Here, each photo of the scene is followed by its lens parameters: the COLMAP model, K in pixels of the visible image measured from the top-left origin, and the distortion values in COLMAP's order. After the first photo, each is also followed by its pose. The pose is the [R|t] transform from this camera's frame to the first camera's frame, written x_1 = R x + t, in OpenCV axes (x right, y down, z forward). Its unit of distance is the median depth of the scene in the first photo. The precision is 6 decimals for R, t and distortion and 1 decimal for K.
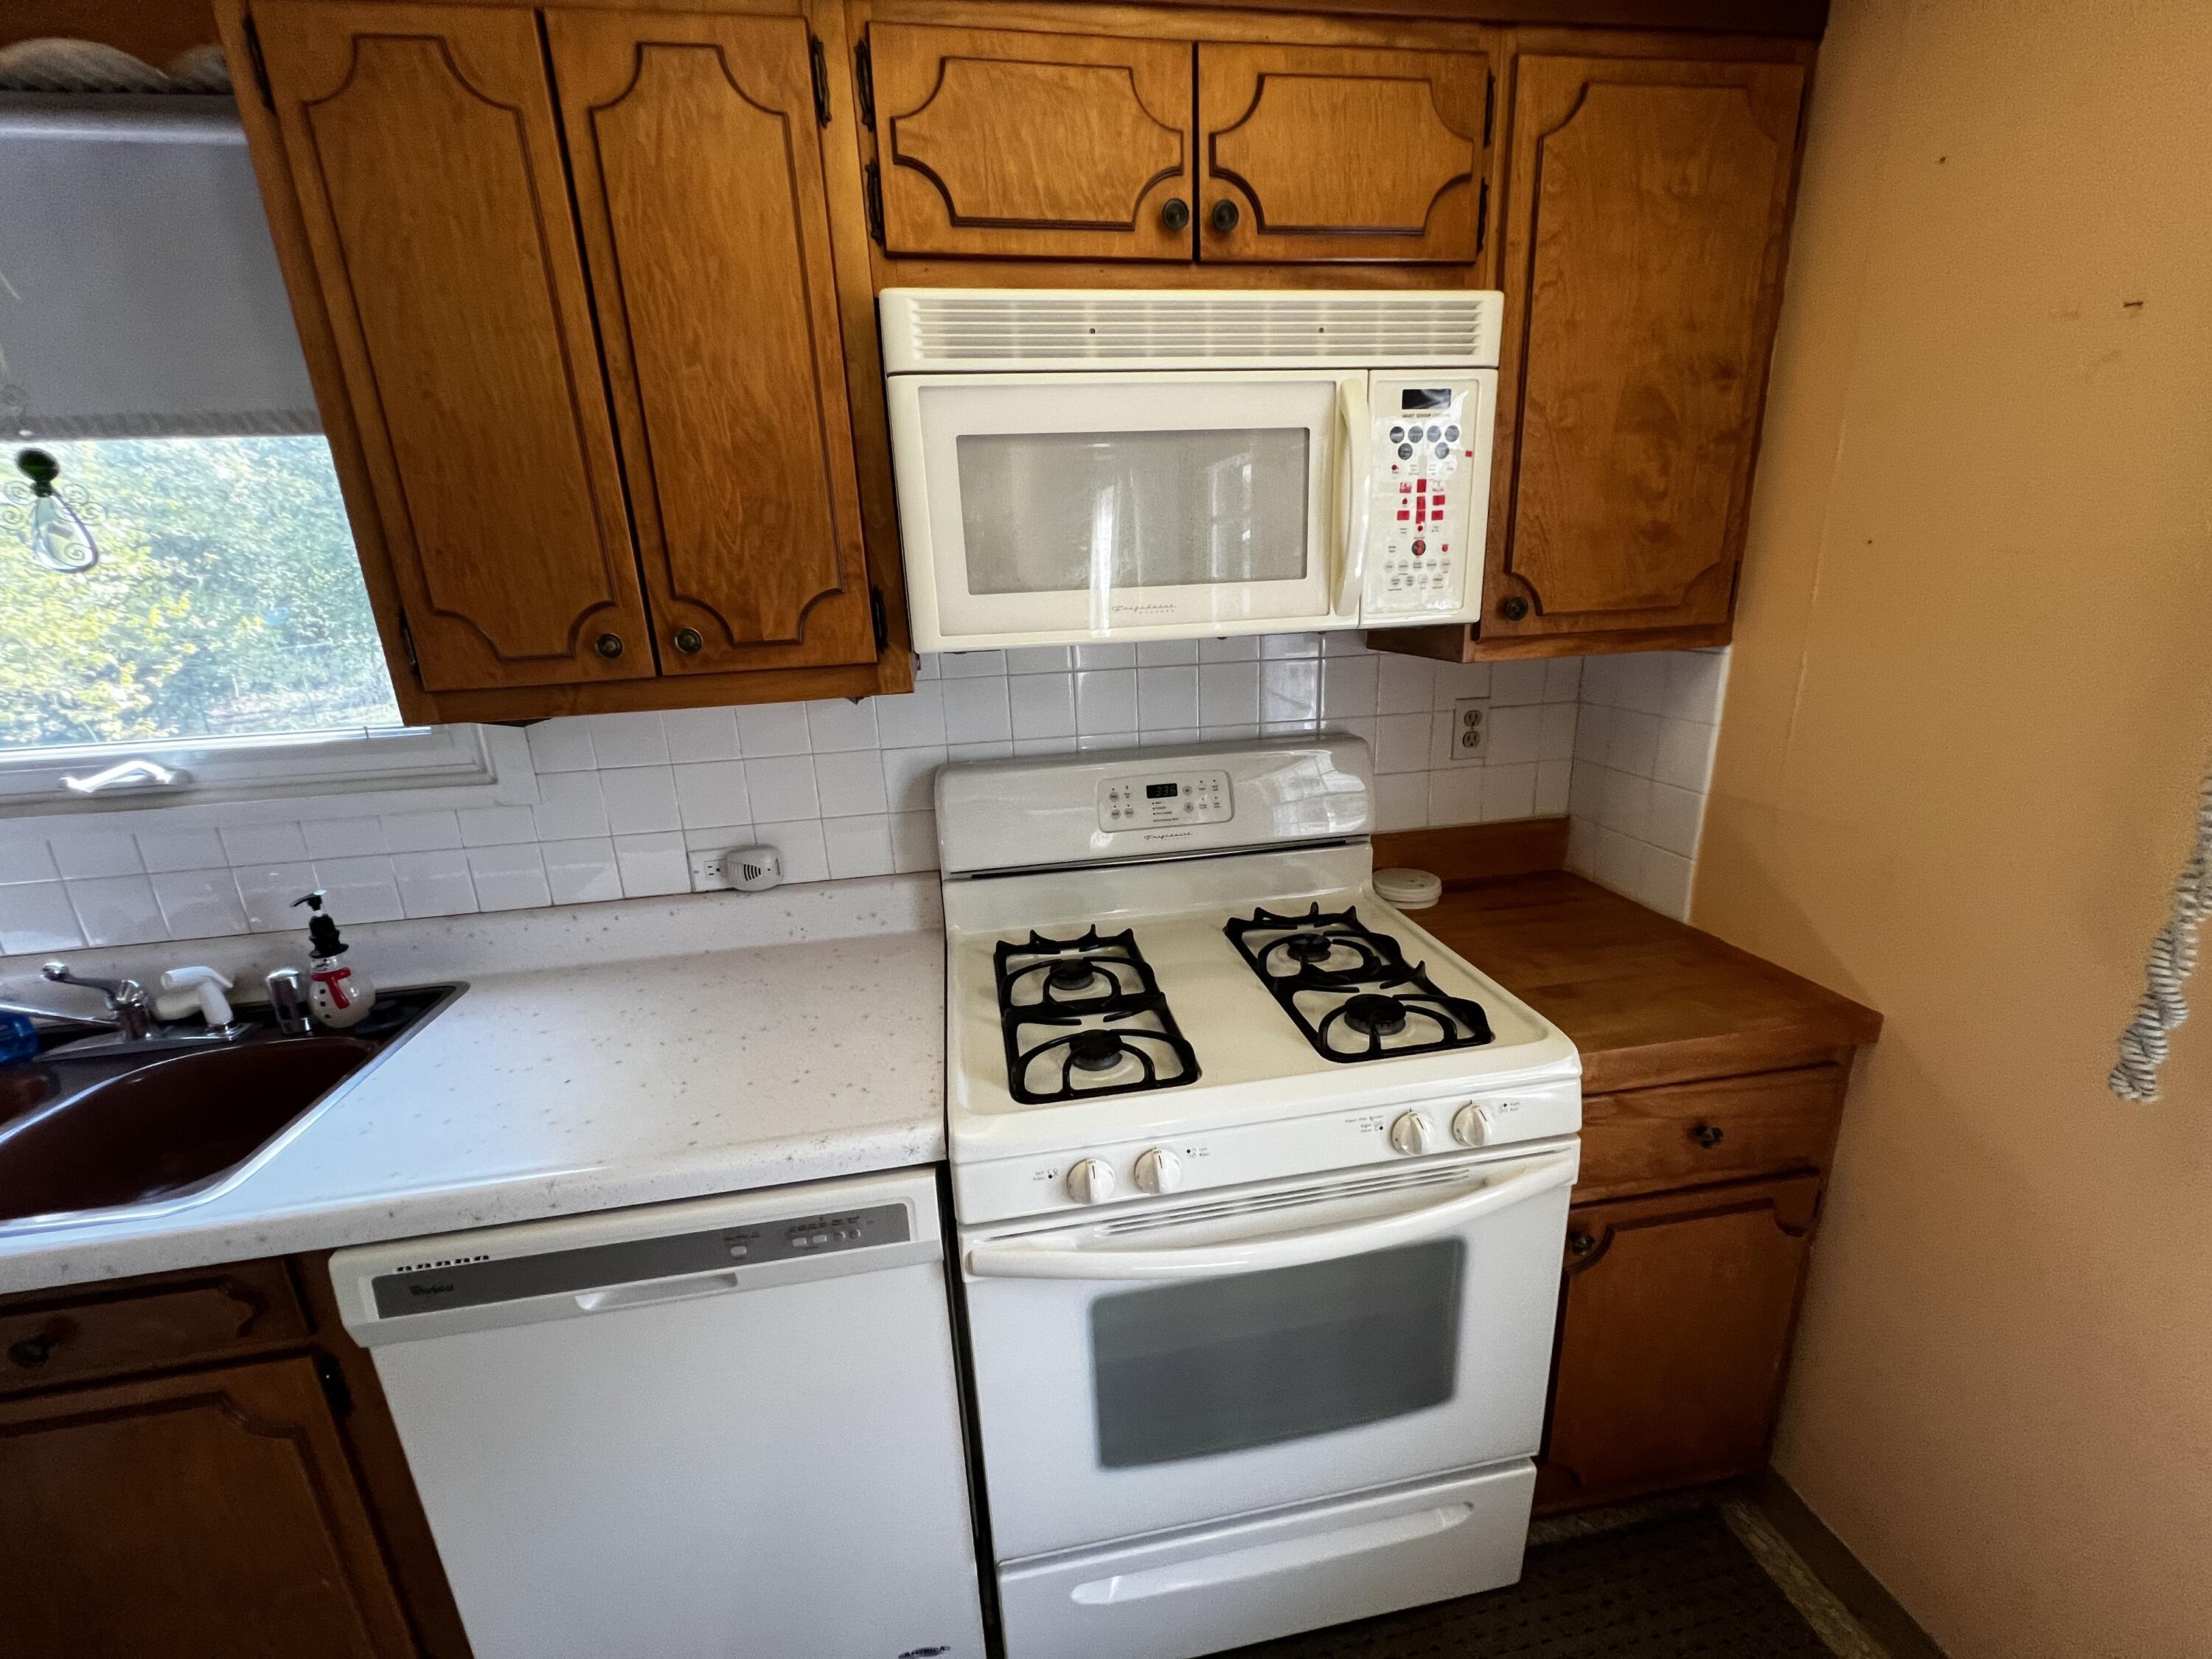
lens RADIAL K [[888.1, 0, 1101.0], [0, 888.1, 831.4], [0, 0, 1]] dist [-0.001346, 0.001670]
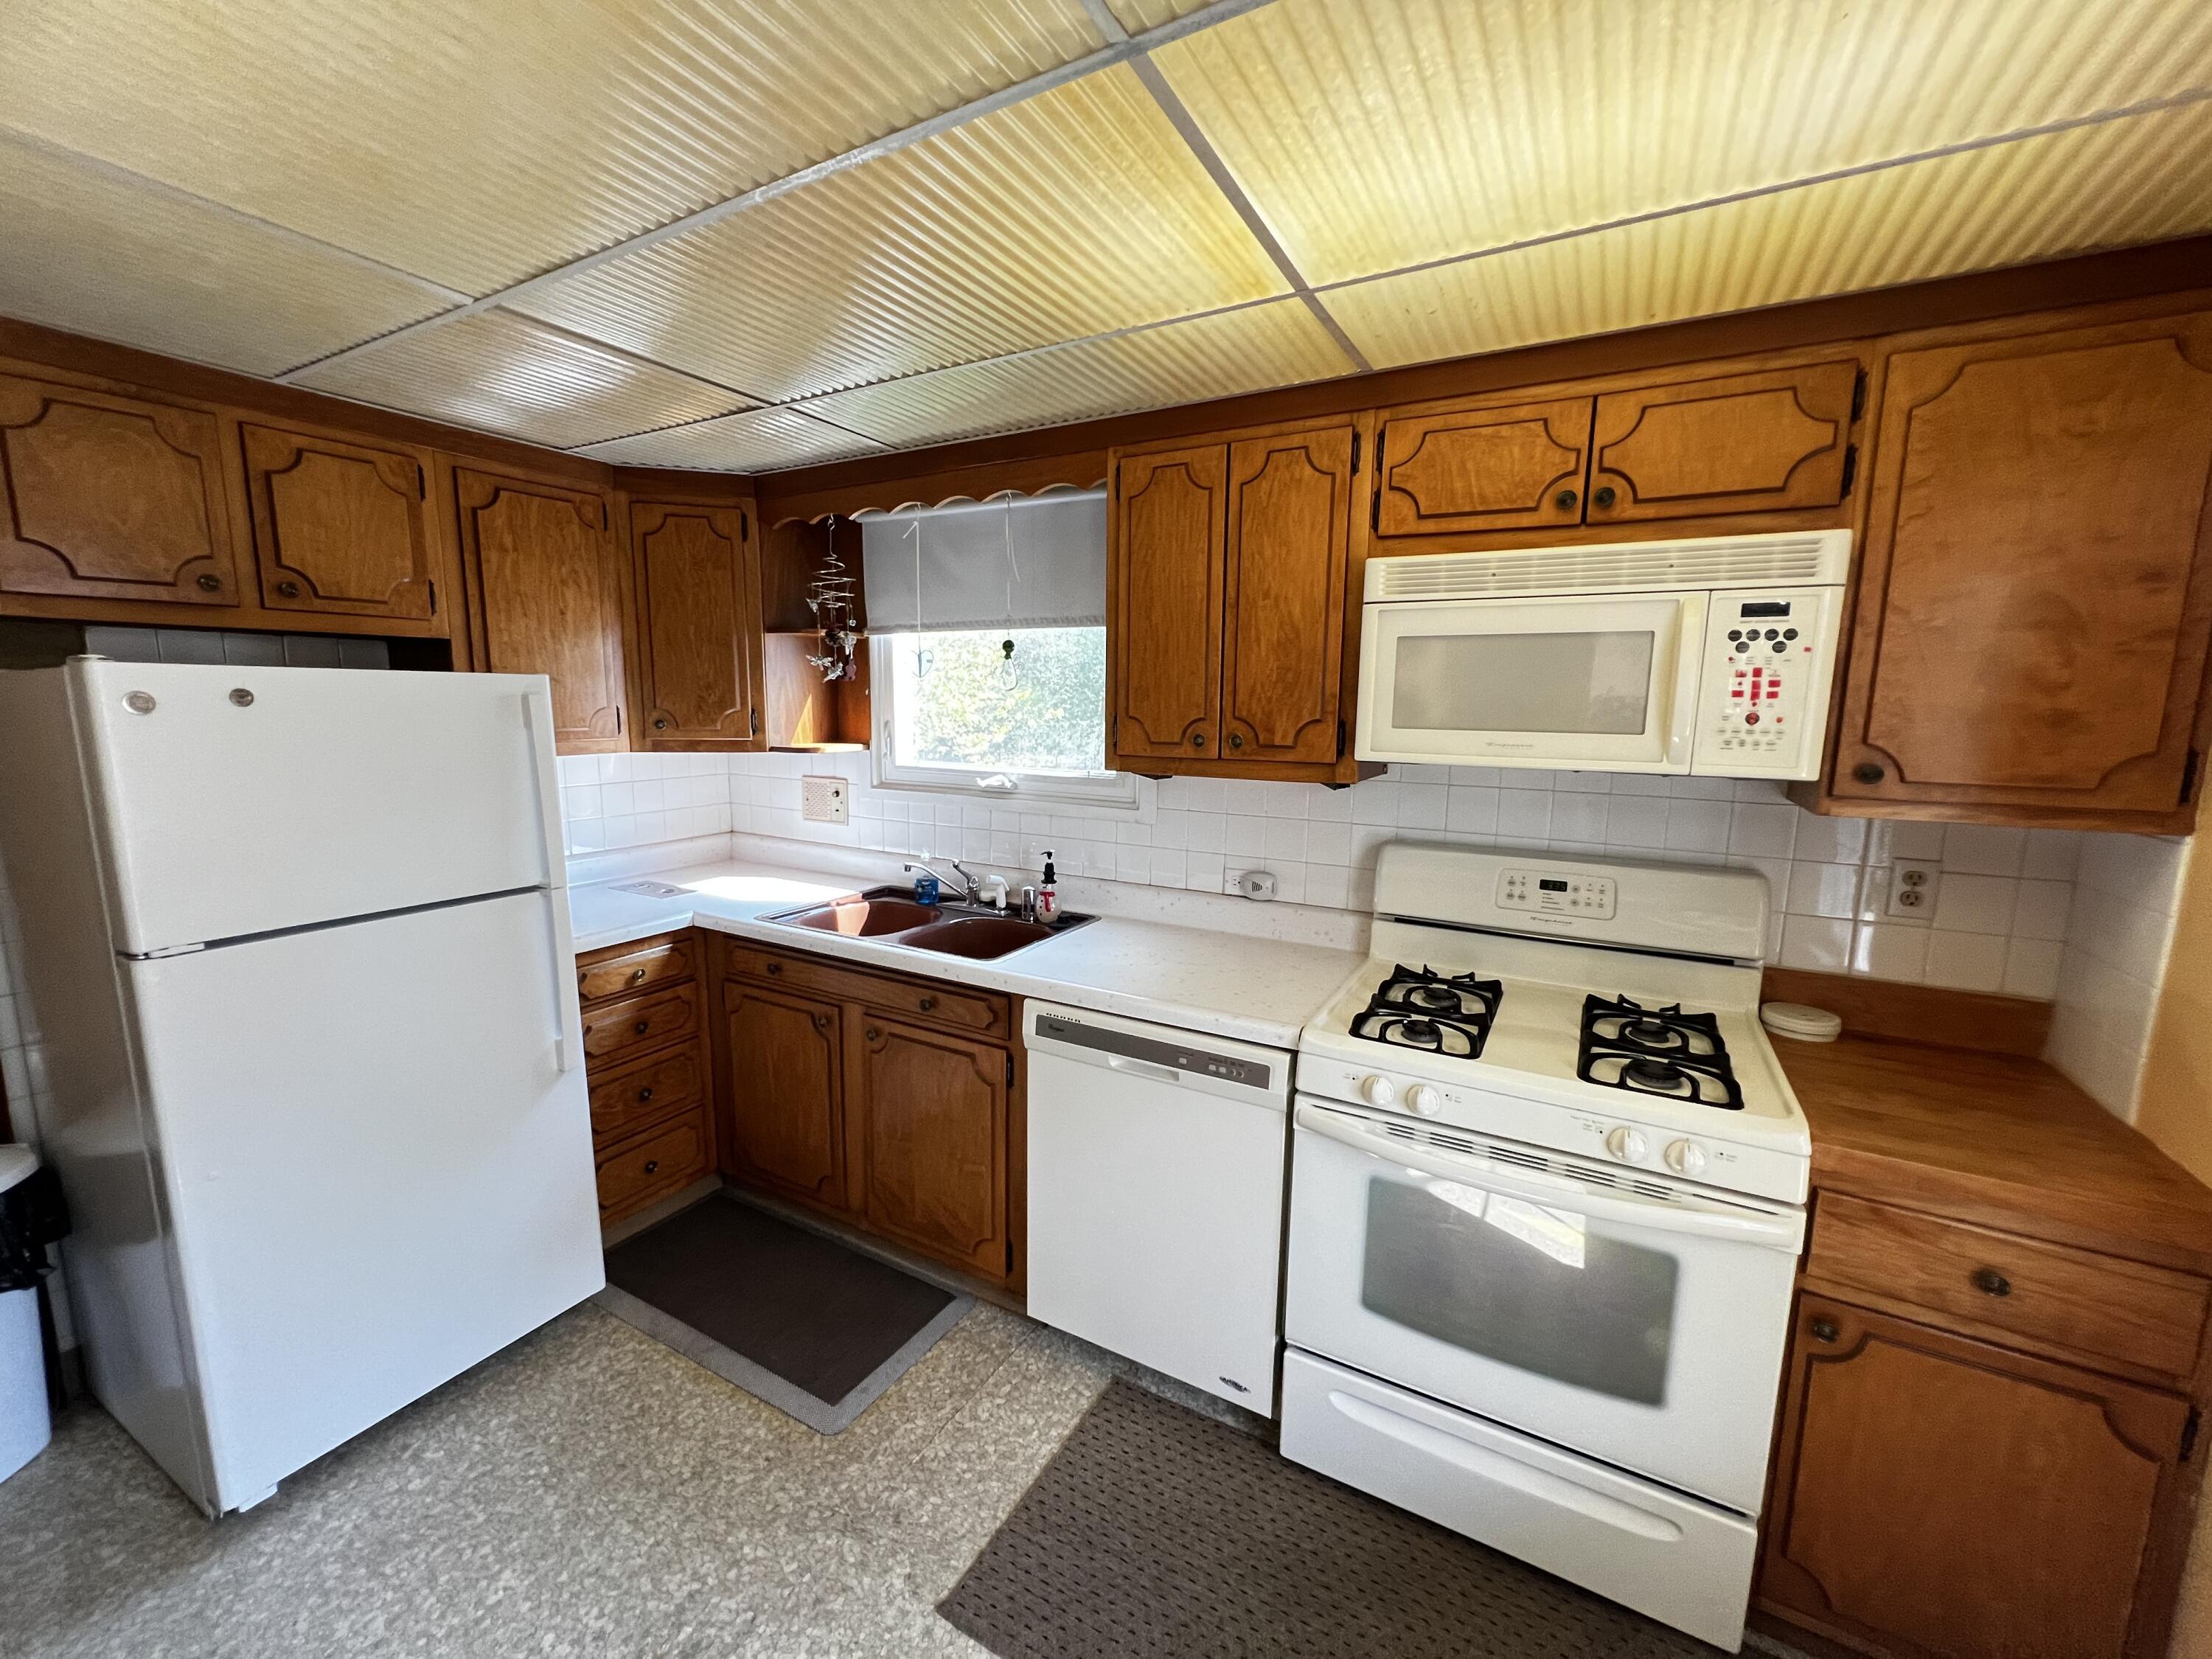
lens RADIAL K [[888.1, 0, 1102.9], [0, 888.1, 832.8], [0, 0, 1]] dist [-0.001346, 0.001670]
pose [[0.778130, 0.146728, -0.610724, 0.443224], [-0.218323, 0.974887, -0.043948, 0.103719], [0.588939, 0.167532, 0.790623, -0.546657]]
